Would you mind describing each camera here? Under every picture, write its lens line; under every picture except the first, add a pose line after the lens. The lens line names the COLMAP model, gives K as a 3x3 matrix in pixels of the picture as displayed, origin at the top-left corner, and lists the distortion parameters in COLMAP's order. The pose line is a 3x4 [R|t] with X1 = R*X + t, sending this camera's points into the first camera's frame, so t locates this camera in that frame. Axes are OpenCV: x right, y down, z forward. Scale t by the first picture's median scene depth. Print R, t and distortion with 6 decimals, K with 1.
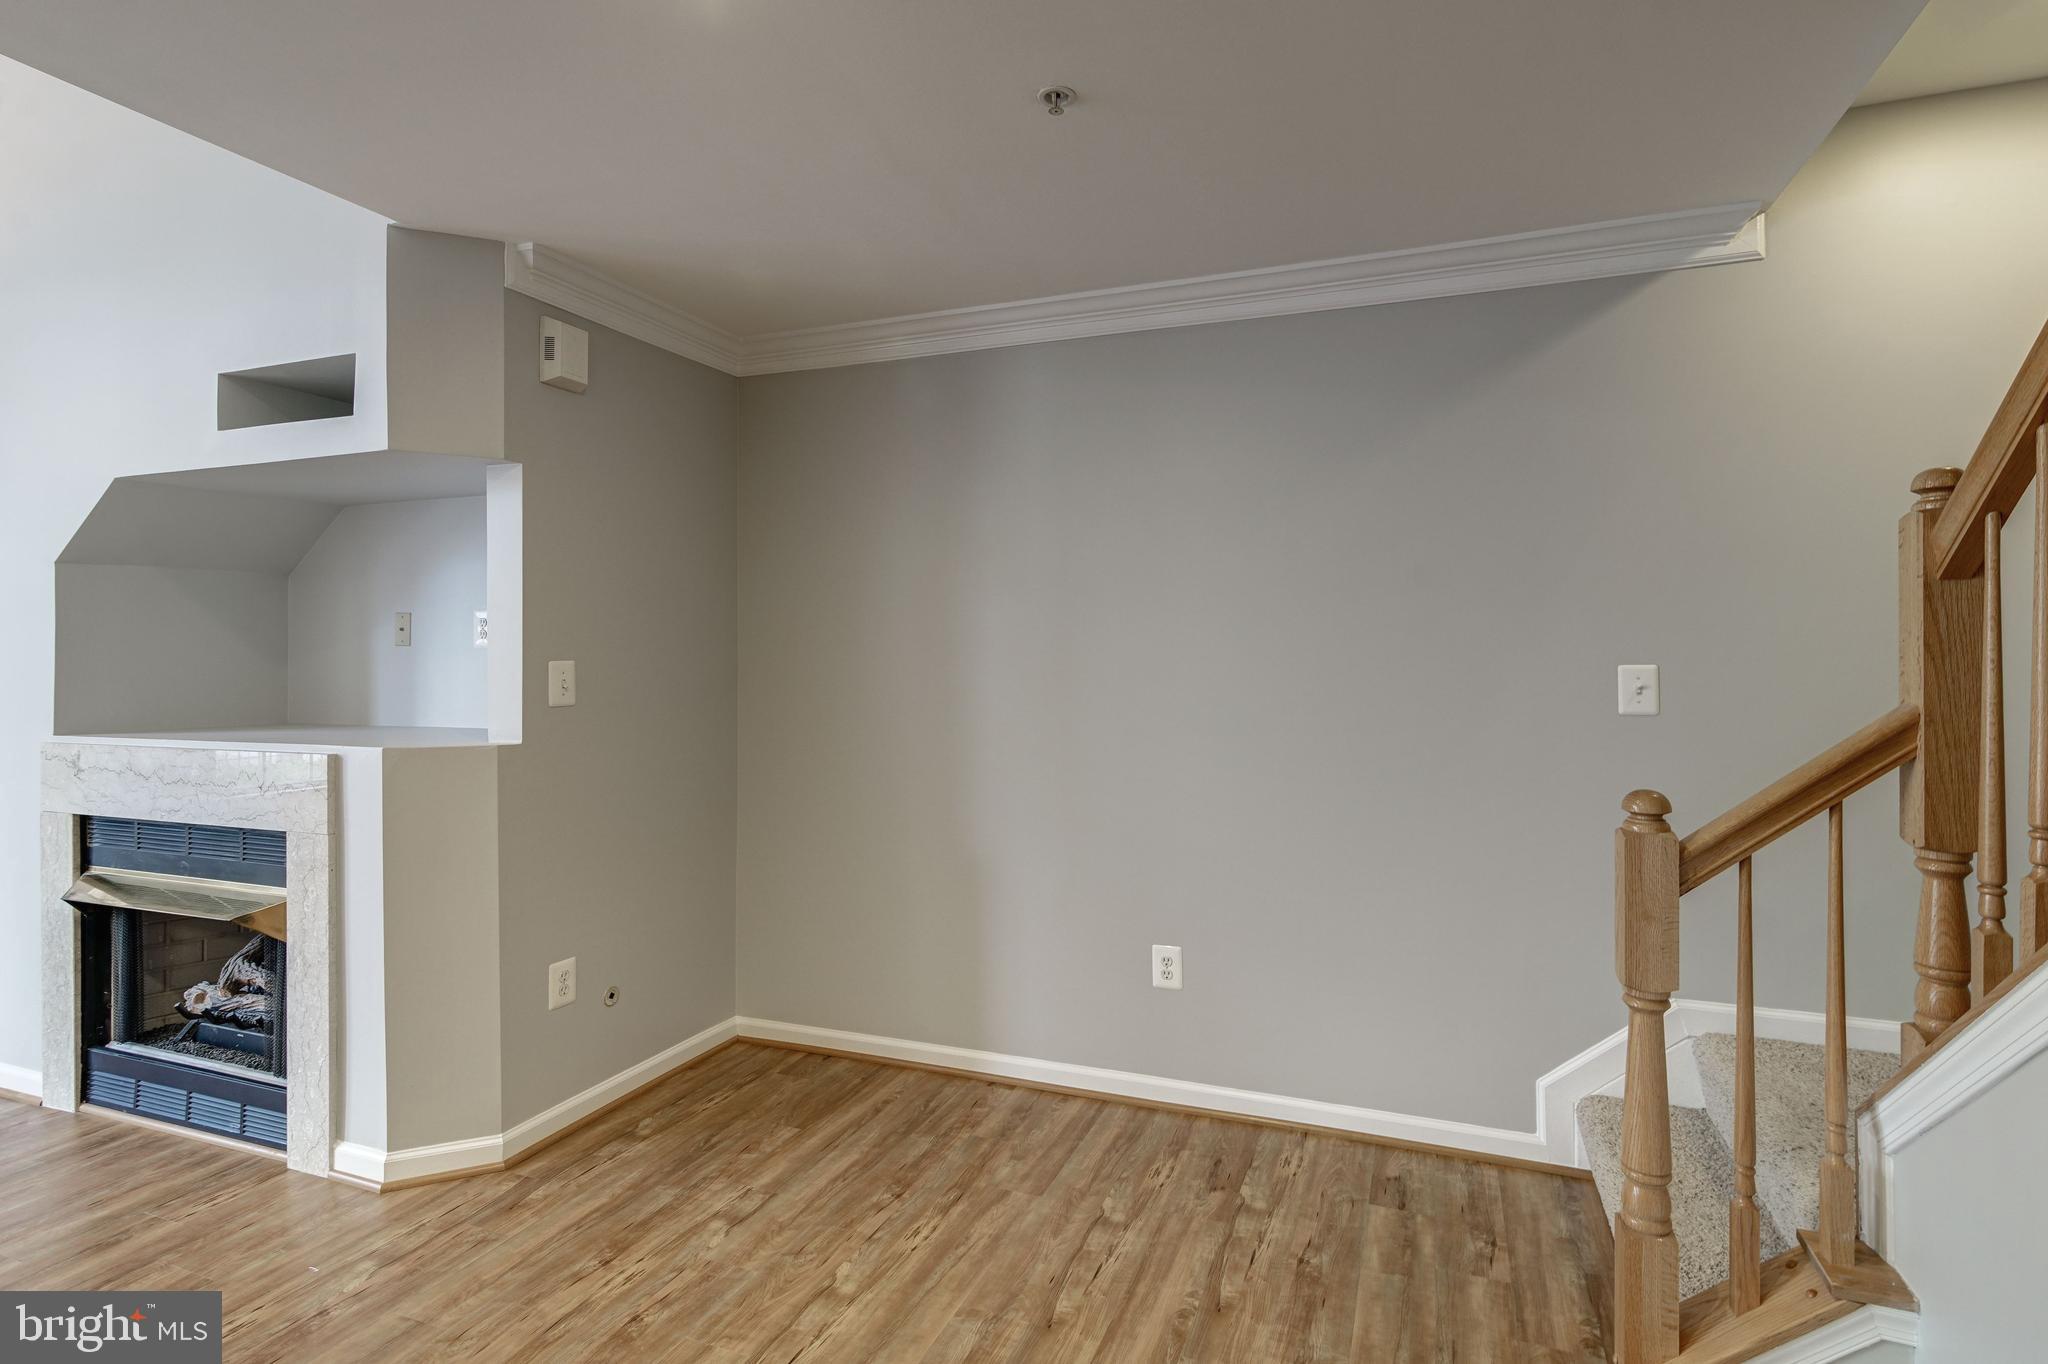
lens RADIAL K [[997.5, 0, 1026.0], [0, 997.5, 658.7], [0, 0, 1]] dist [-0.000359, 0.000183]
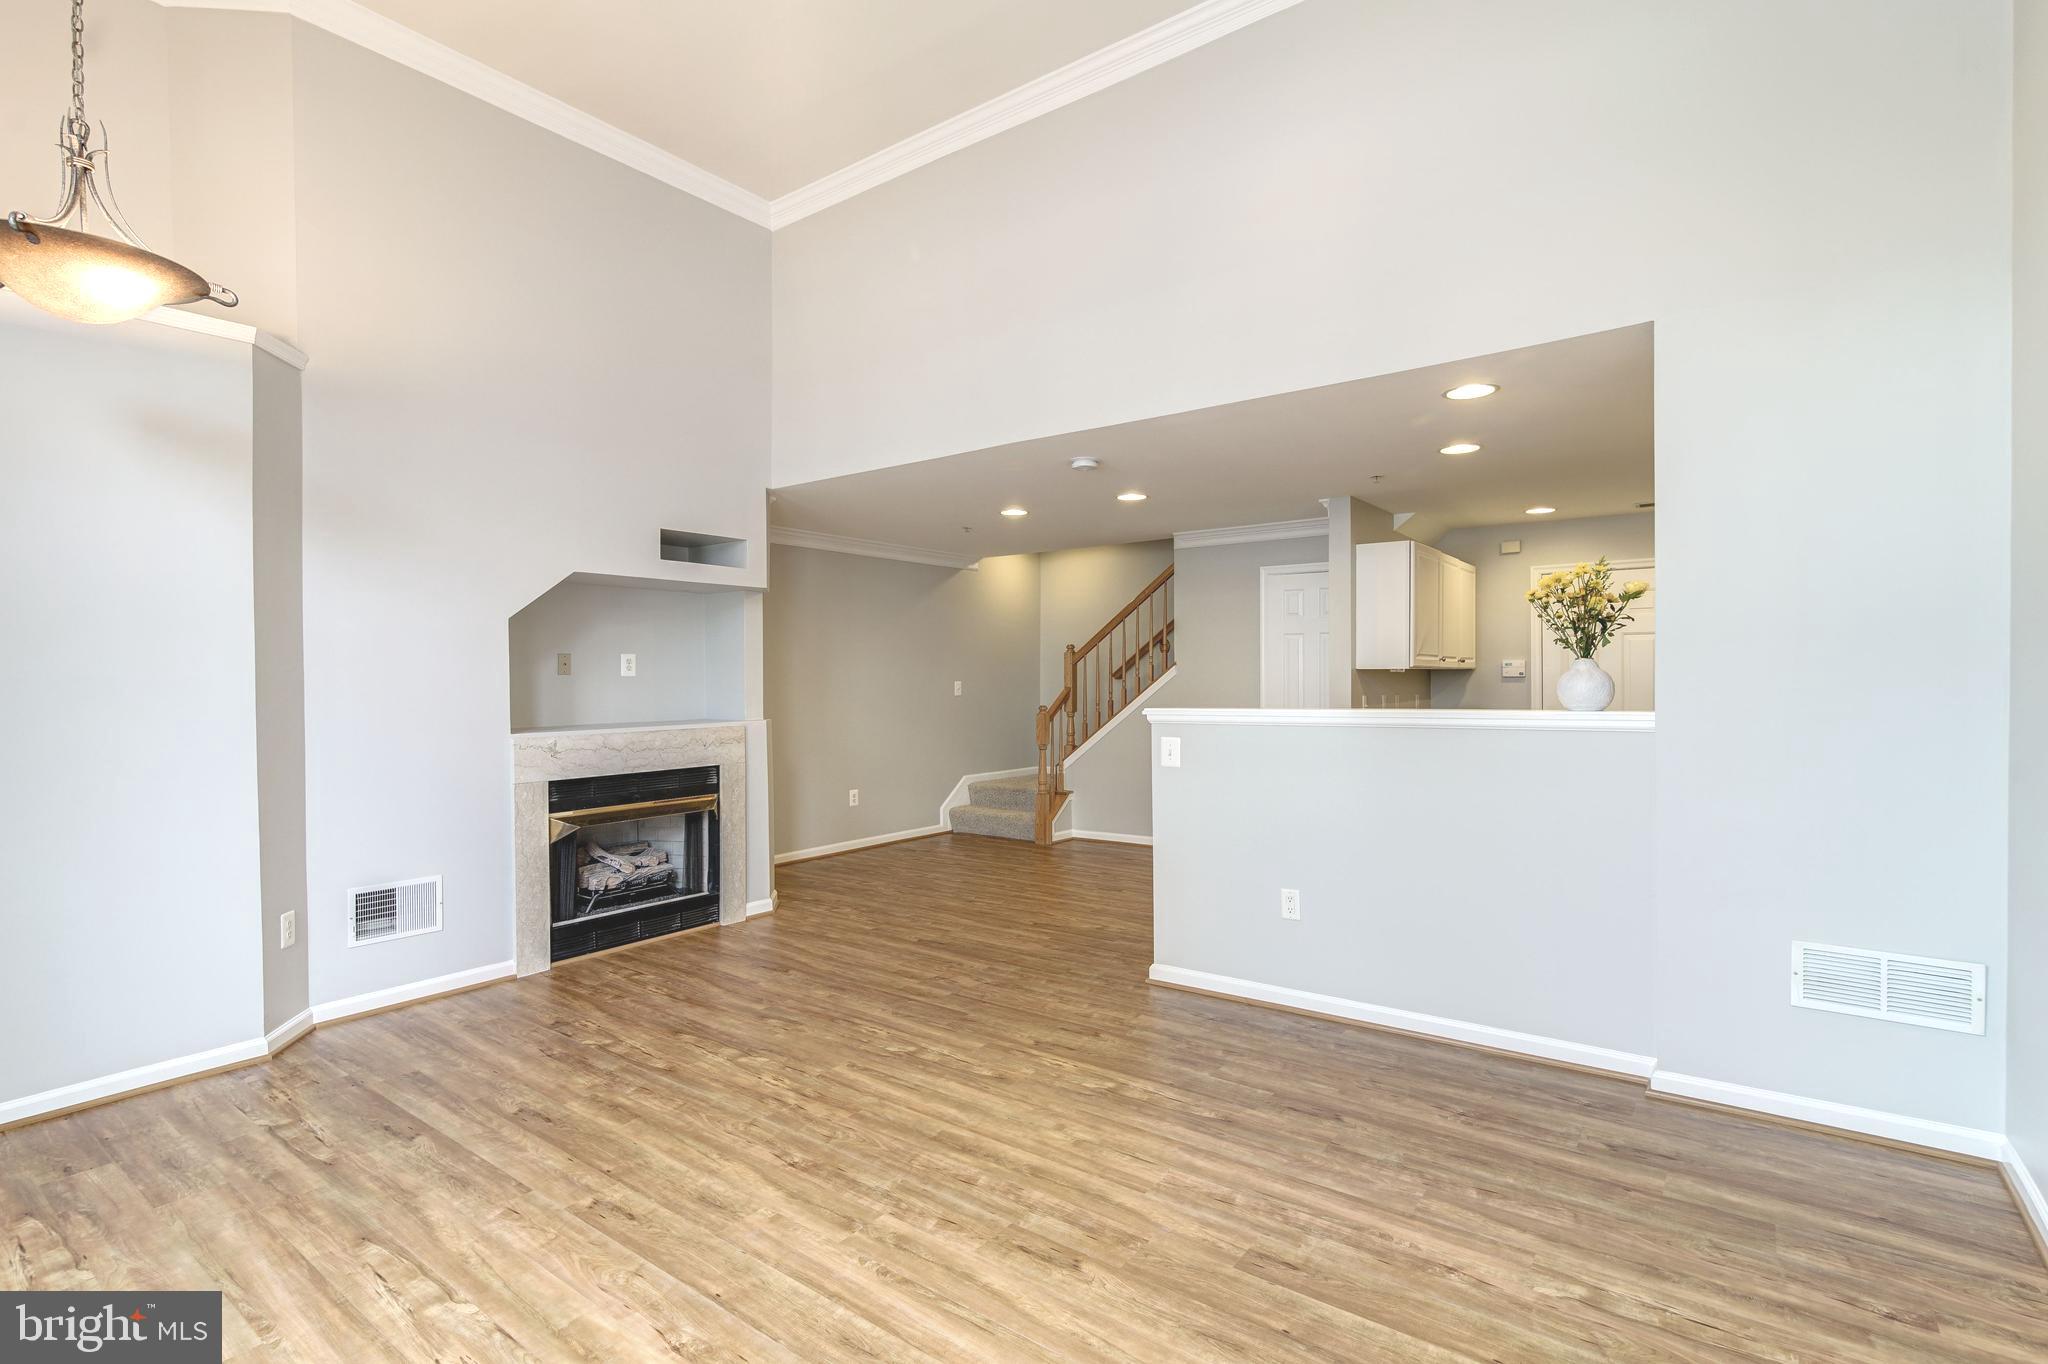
lens RADIAL K [[942.2, 0, 1108.5], [0, 942.2, 685.0], [0, 0, 1]] dist [-0.001031, 0.001194]
pose [[0.219001, -0.012022, 0.975650, -2.218239], [0.006588, 0.999920, 0.010842, -0.007679], [-0.975702, 0.004053, 0.219063, -0.196326]]
